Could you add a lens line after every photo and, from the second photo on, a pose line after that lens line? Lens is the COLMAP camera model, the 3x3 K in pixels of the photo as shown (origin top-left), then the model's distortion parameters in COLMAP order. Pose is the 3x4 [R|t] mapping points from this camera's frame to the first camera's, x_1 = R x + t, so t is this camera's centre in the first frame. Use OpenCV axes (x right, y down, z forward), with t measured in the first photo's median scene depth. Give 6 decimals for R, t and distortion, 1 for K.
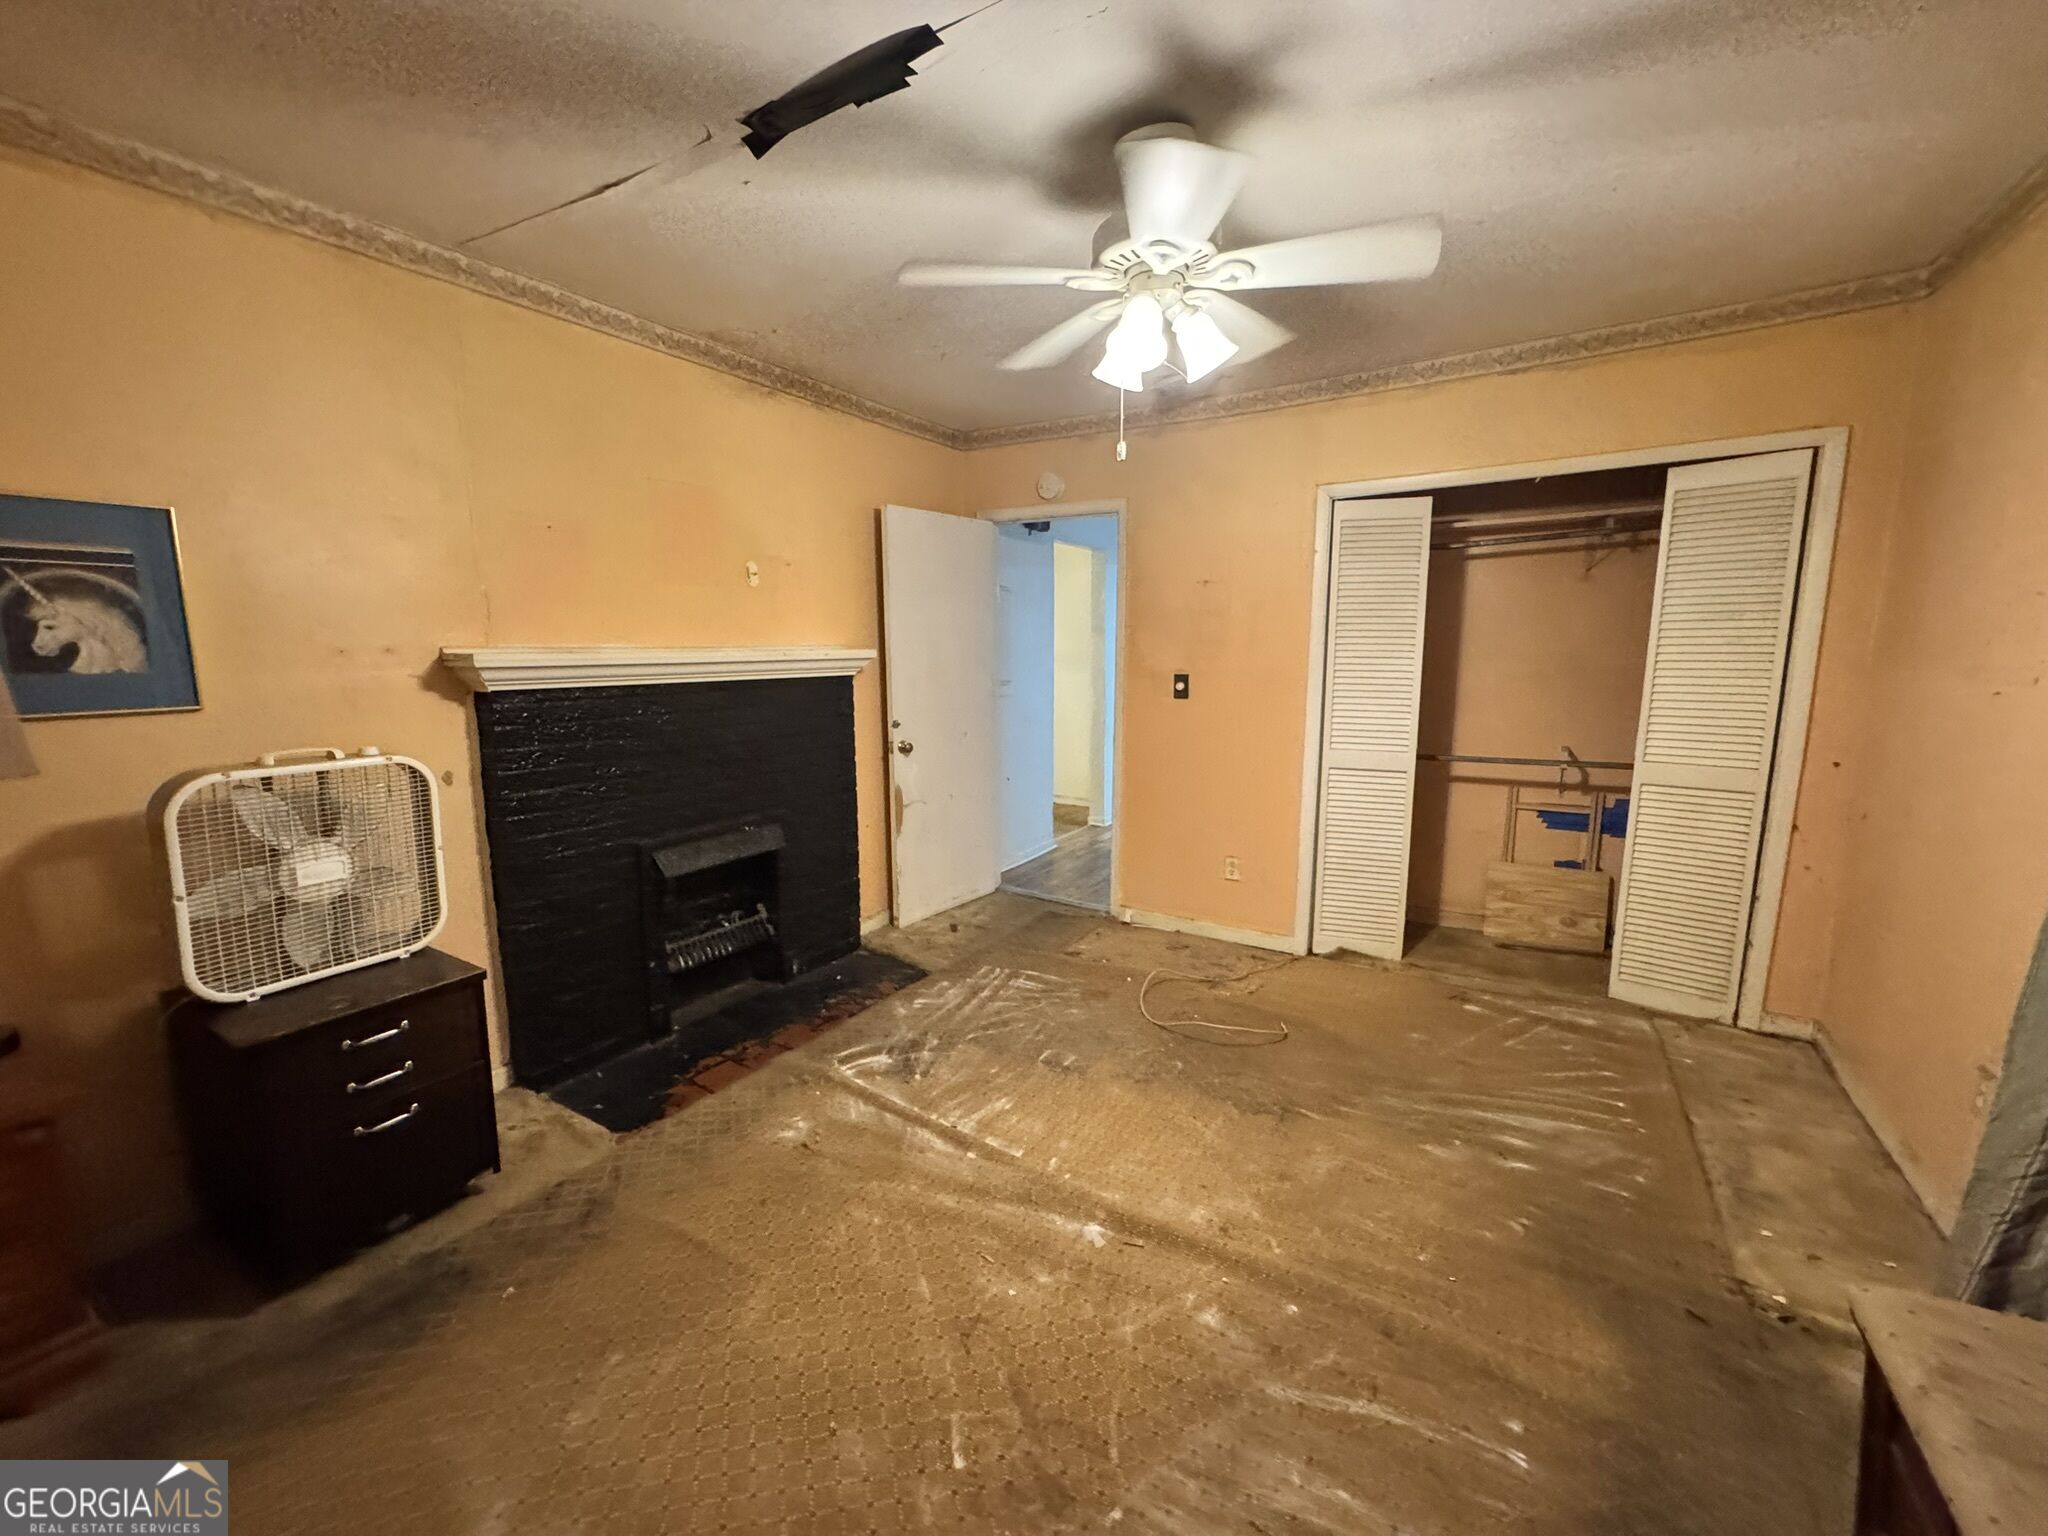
lens RADIAL K [[818.2, 0, 1024.0], [0, 818.2, 768.0], [0, 0, 1]] dist [-0.003959, 0.000681]
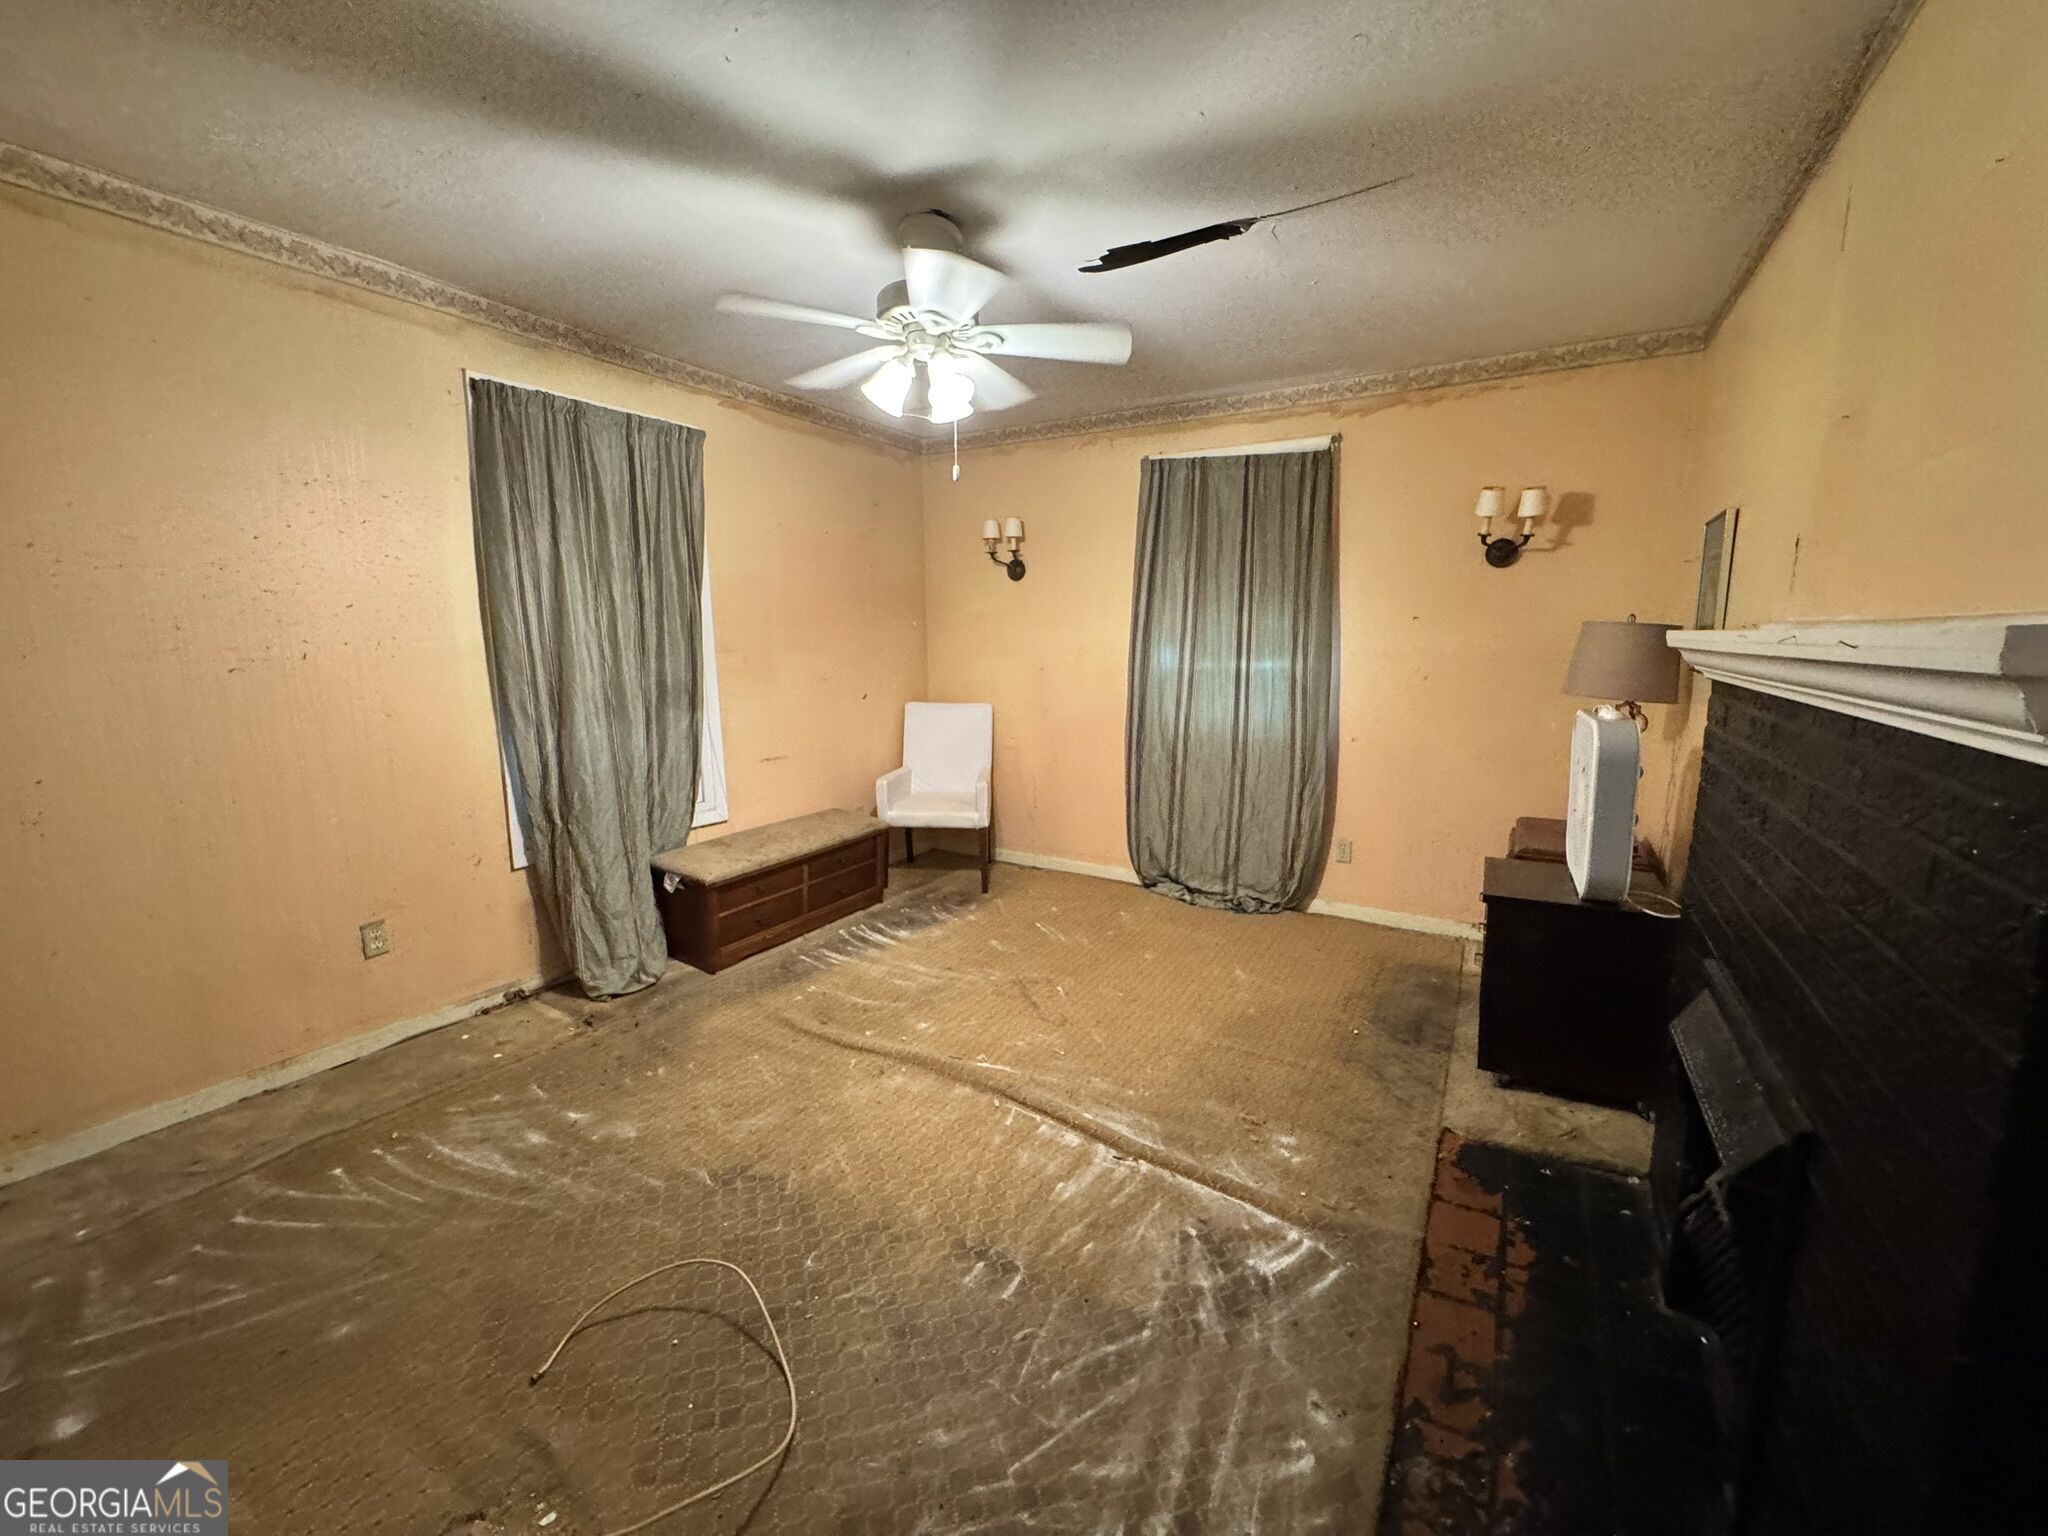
lens RADIAL K [[818.2, 0, 1024.0], [0, 818.2, 768.0], [0, 0, 1]] dist [-0.003959, 0.000681]
pose [[-0.999854, 0.008046, -0.015042, 0.026743], [0.003004, 0.951040, 0.309055, -0.250231], [0.016792, 0.308964, -0.950925, 1.712261]]
